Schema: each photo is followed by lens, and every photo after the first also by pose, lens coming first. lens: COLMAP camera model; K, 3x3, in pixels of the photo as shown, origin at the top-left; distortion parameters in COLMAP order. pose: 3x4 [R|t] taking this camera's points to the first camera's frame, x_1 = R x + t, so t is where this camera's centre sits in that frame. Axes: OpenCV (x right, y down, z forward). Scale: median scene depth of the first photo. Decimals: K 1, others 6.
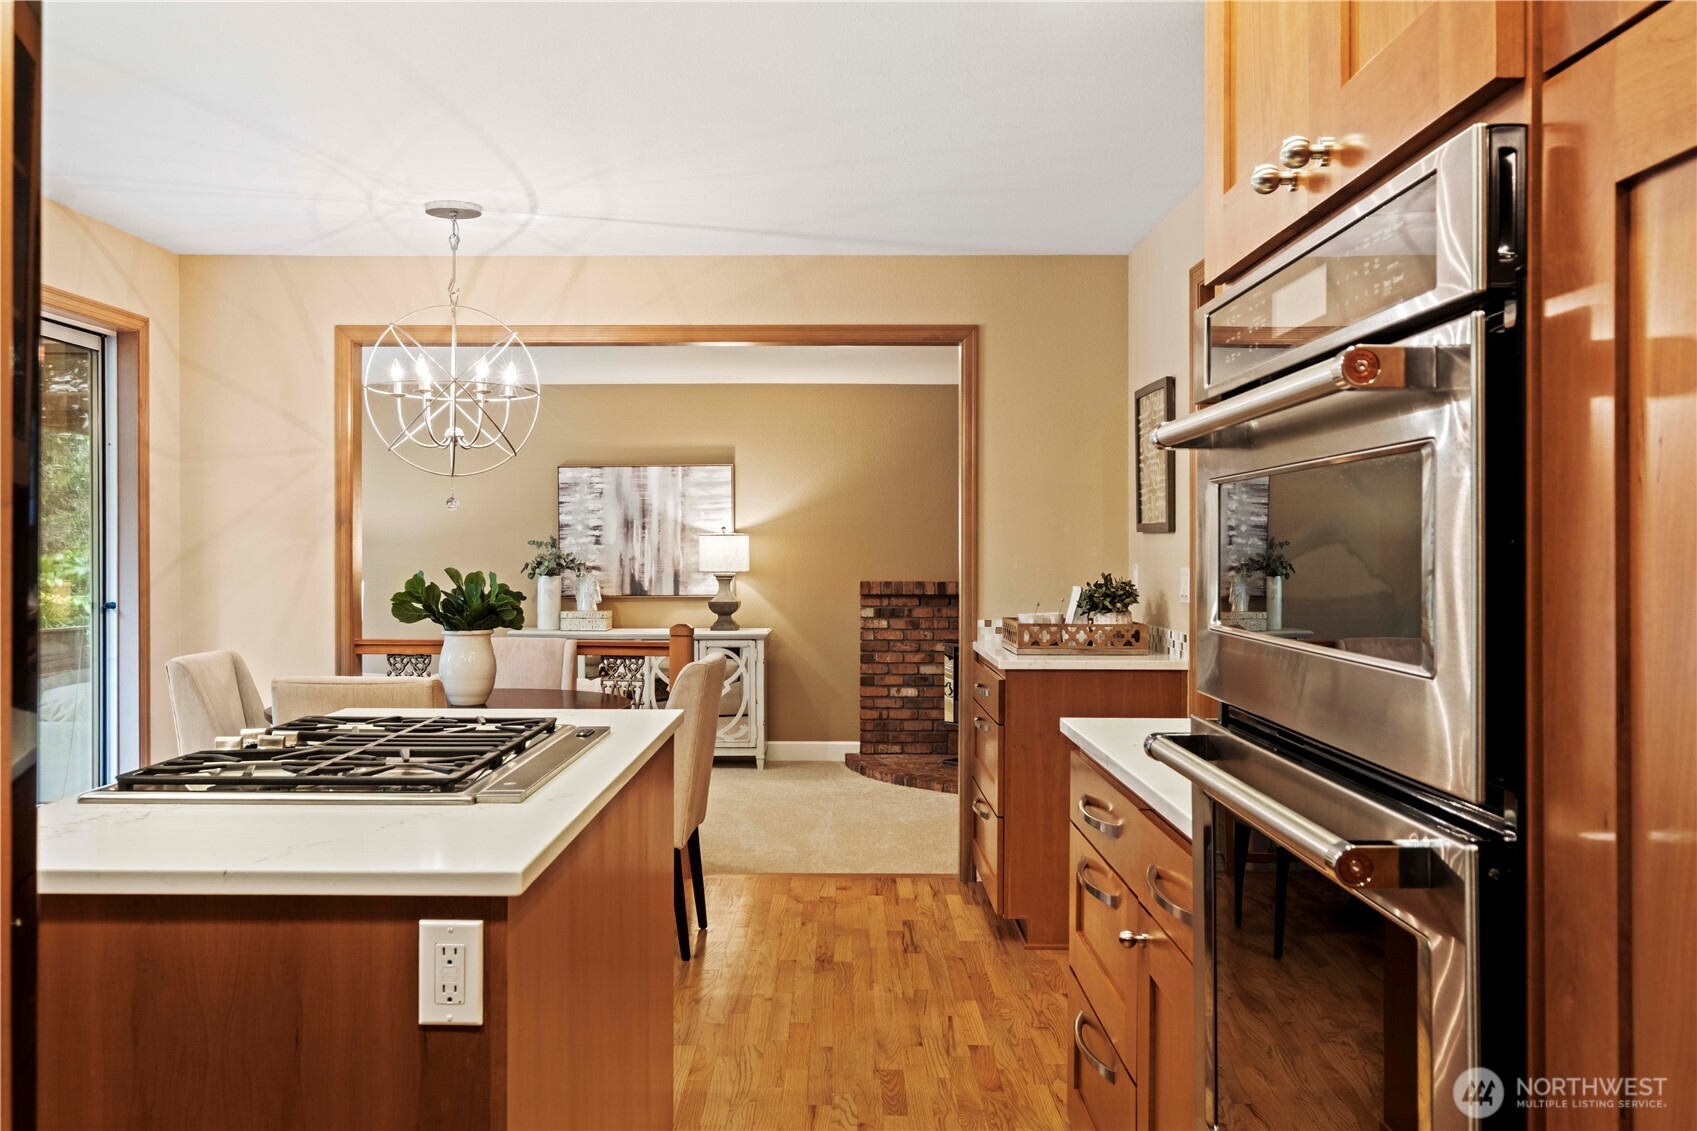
lens RADIAL K [[1412.7, 0, 848.5], [0, 1412.7, 565.5], [0, 0, 1]] dist [-0.000062, 0.000619]
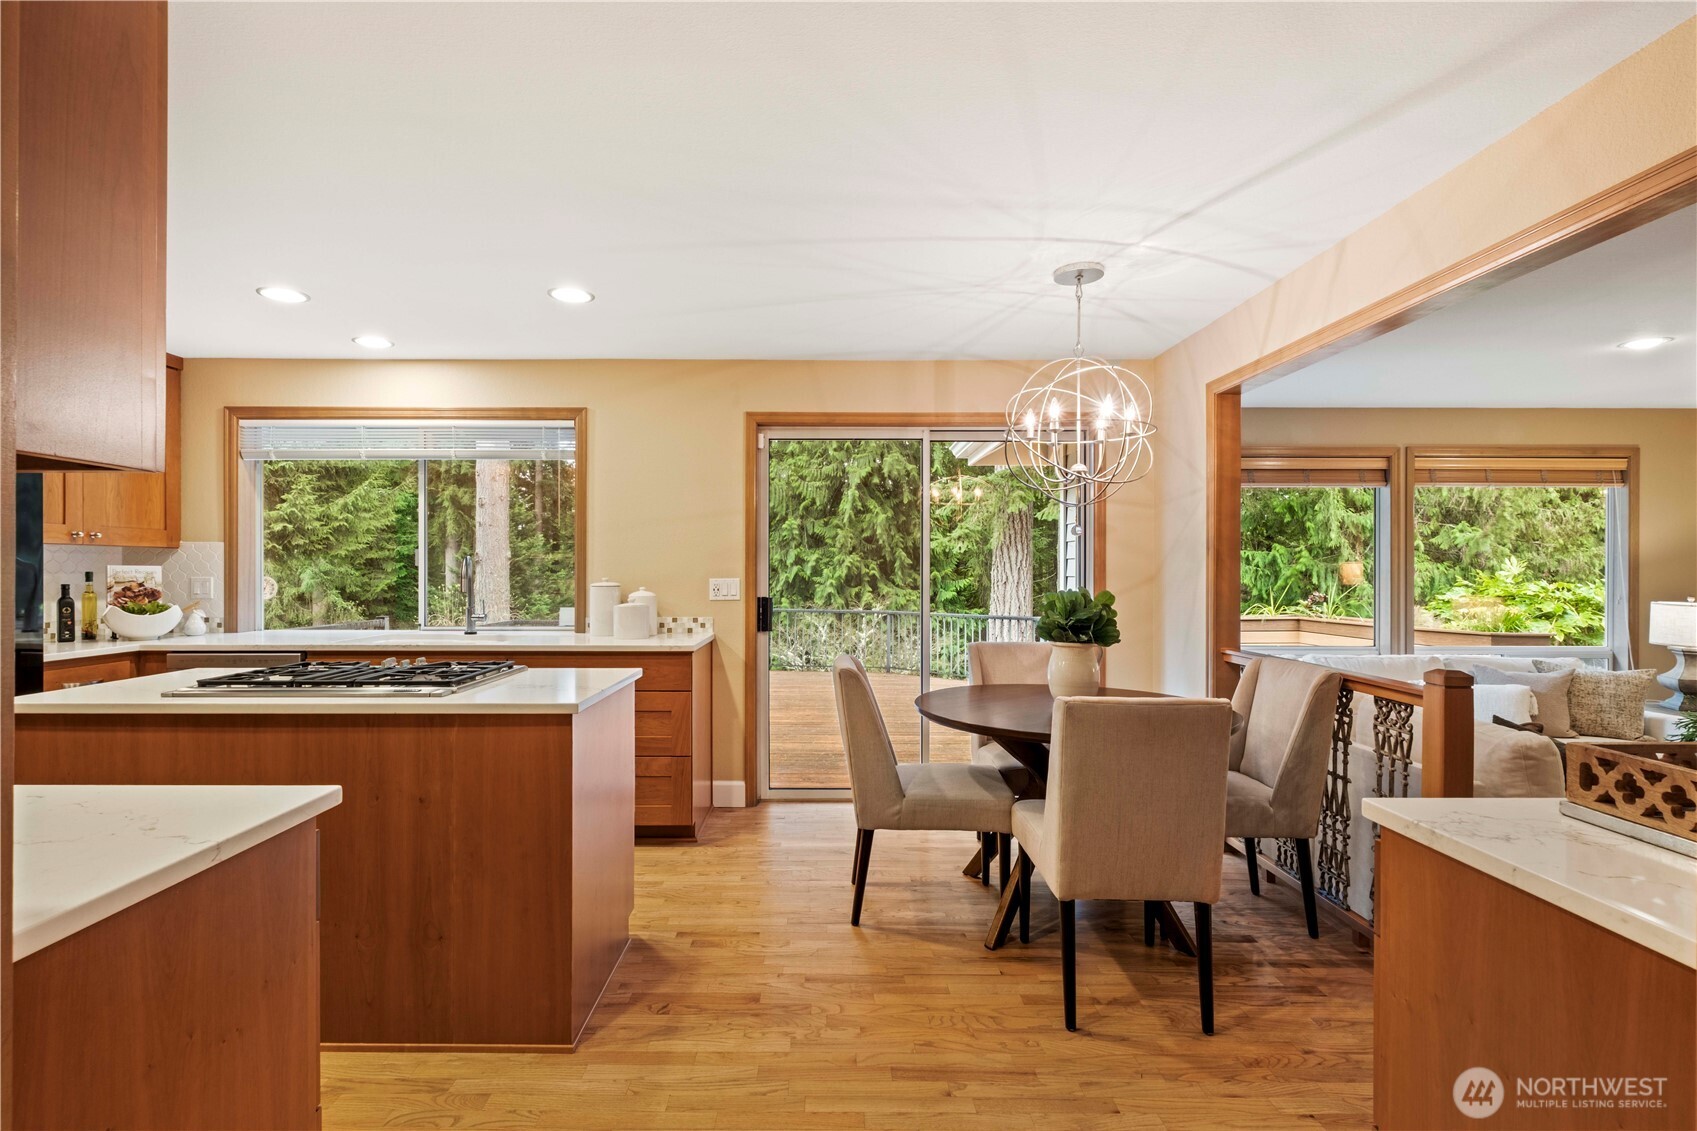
lens RADIAL K [[811.0, 0, 830.0], [0, 811.0, 571.4], [0, 0, 1]] dist [0.000248, 0.000000]
pose [[0.002592, -0.000282, -0.999997, 0.177161], [-0.012641, 0.999920, -0.000315, -0.003644], [0.999917, 0.012642, 0.002588, 0.376049]]
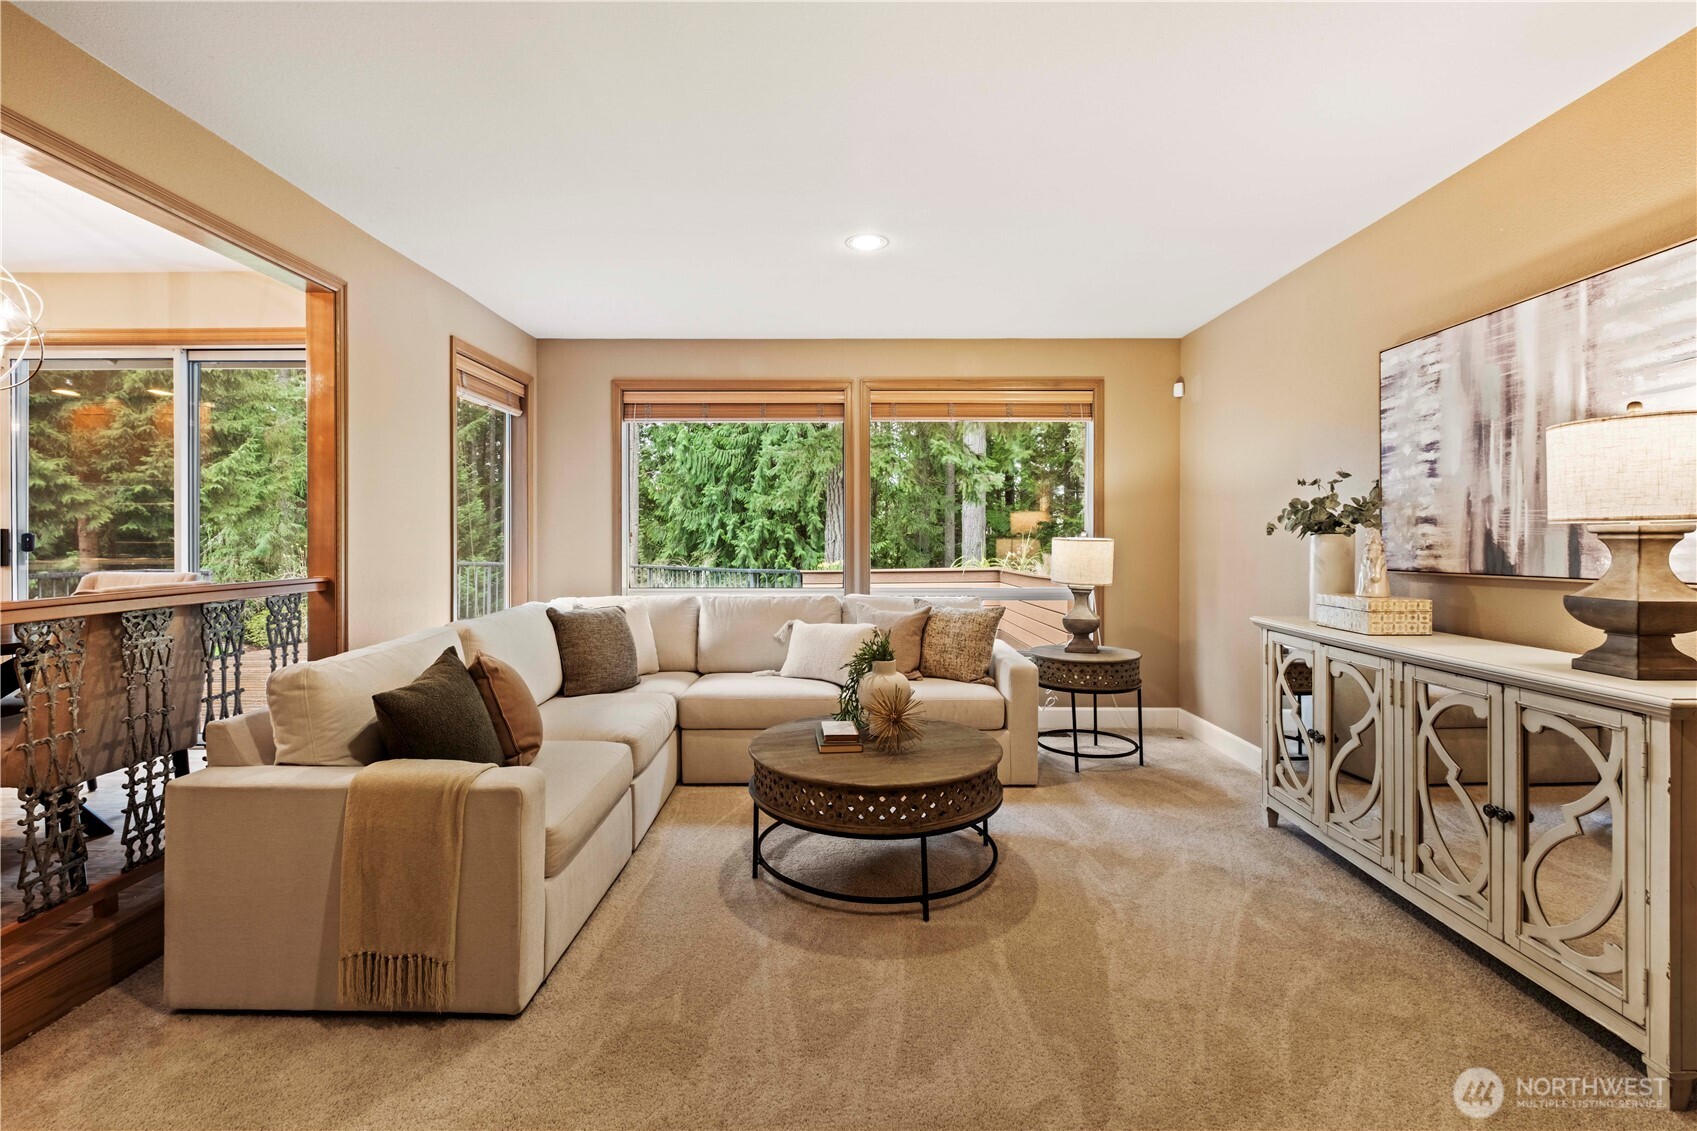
lens RADIAL K [[754.6, 0, 841.8], [0, 754.6, 543.7], [0, 0, 1]] dist [-0.000219, -0.000440]
pose [[-0.011197, 0.004491, -0.999927, 0.116100], [-0.012213, 0.999915, 0.004627, 0.012353], [0.999863, 0.012264, -0.011141, 0.782276]]
